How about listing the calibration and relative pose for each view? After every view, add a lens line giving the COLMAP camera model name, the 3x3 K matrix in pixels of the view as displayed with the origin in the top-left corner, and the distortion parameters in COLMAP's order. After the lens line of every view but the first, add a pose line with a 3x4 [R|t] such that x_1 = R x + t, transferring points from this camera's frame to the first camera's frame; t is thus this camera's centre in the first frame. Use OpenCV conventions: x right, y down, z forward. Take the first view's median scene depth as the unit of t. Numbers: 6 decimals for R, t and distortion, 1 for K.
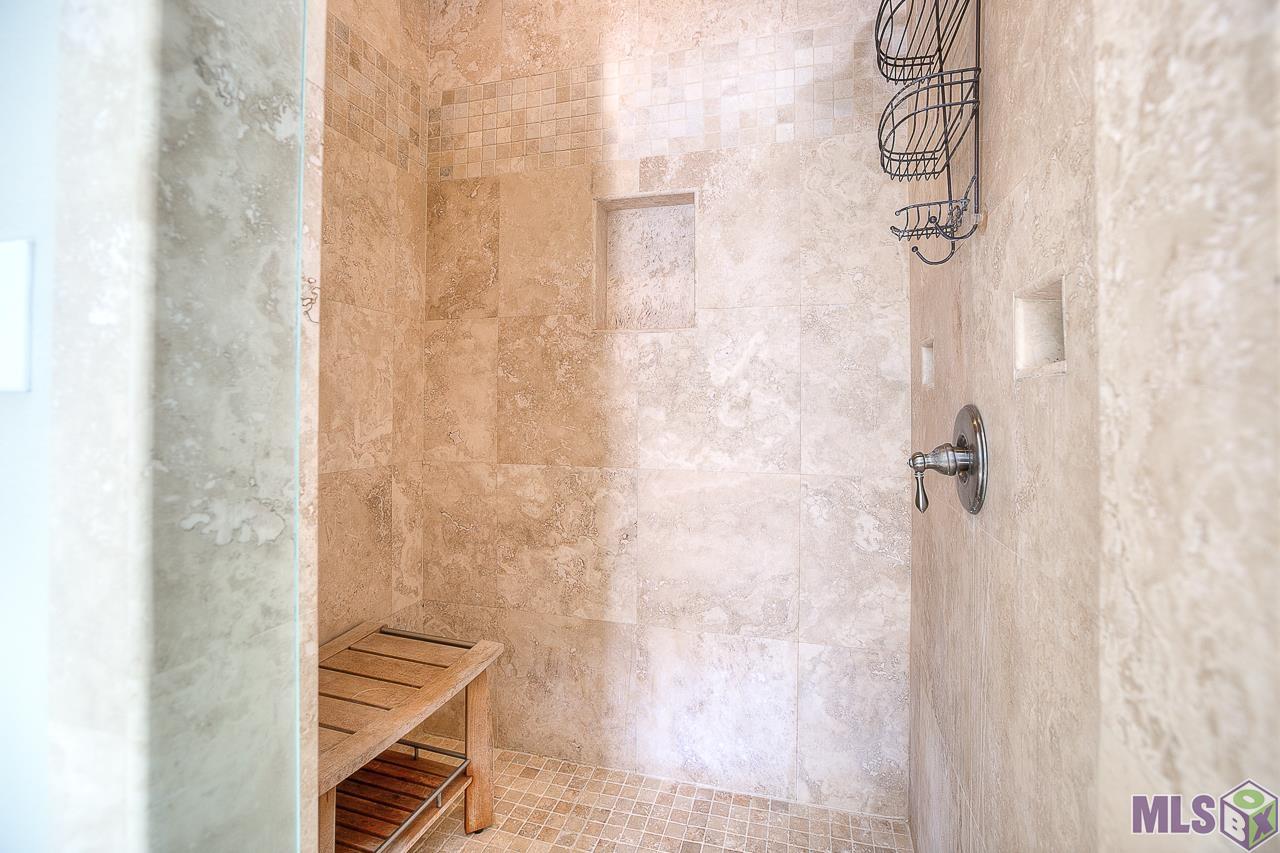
lens RADIAL K [[610.3, 0, 636.7], [0, 610.3, 406.6], [0, 0, 1]] dist [-0.043500, 0.017844]
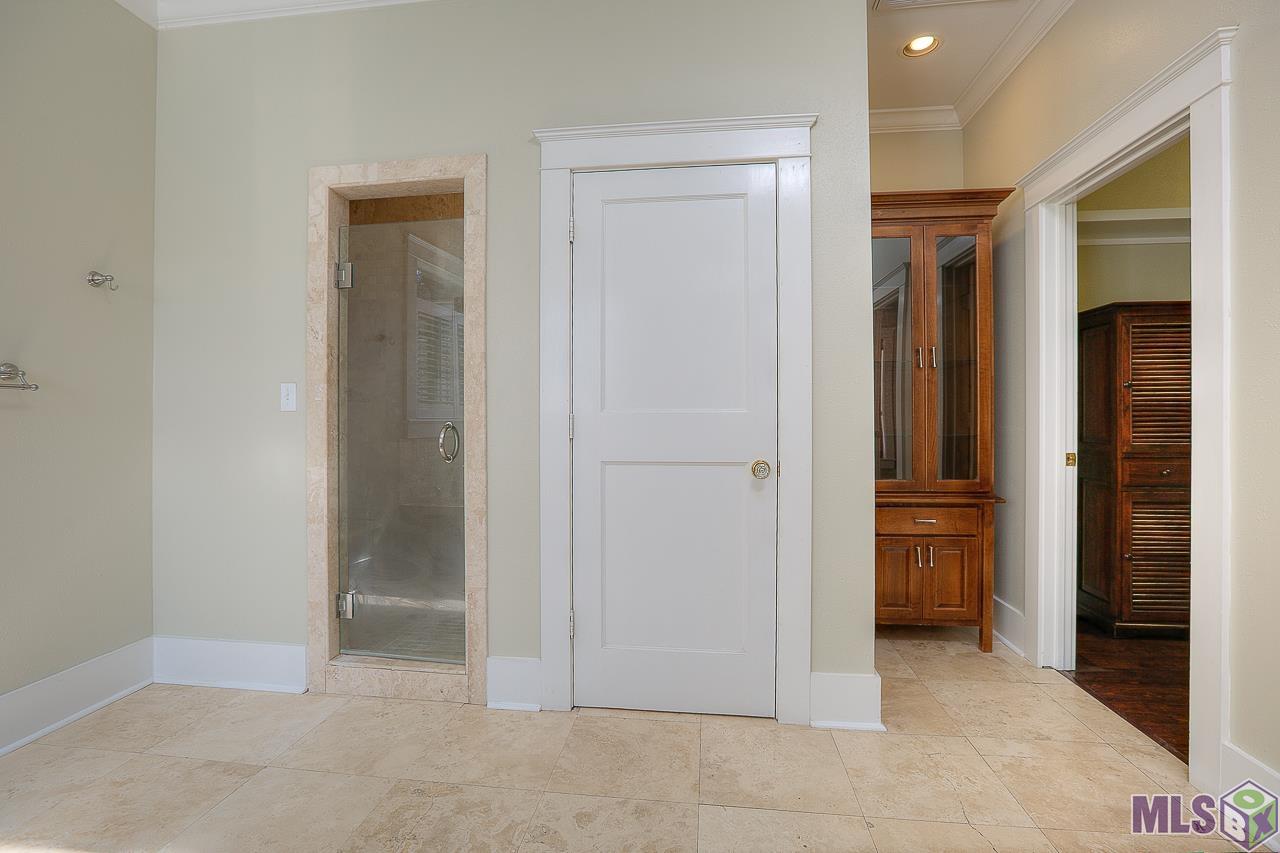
lens RADIAL K [[610.3, 0, 636.7], [0, 610.3, 406.6], [0, 0, 1]] dist [-0.043500, 0.017844]
pose [[0.985398, -0.005895, 0.170163, 1.239570], [0.005409, 0.999980, 0.003321, -0.074395], [-0.170179, -0.002353, 0.985410, -5.533384]]
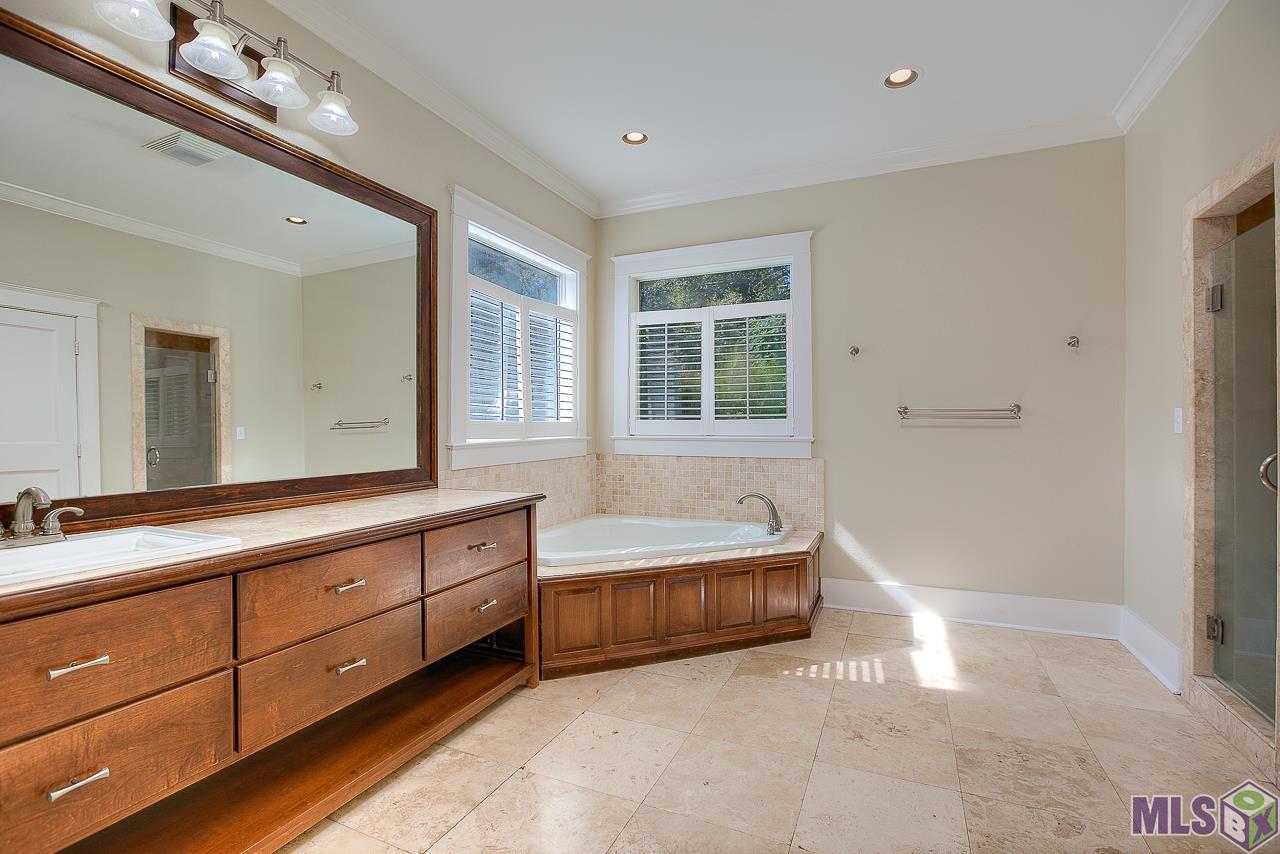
lens RADIAL K [[589.3, 0, 624.7], [0, 589.3, 424.5], [0, 0, 1]] dist [-0.040318, 0.015531]
pose [[-0.152020, -0.009283, -0.988334, 6.053442], [0.003134, 0.999946, -0.009874, -0.082581], [0.988373, -0.004598, -0.151982, -3.997476]]
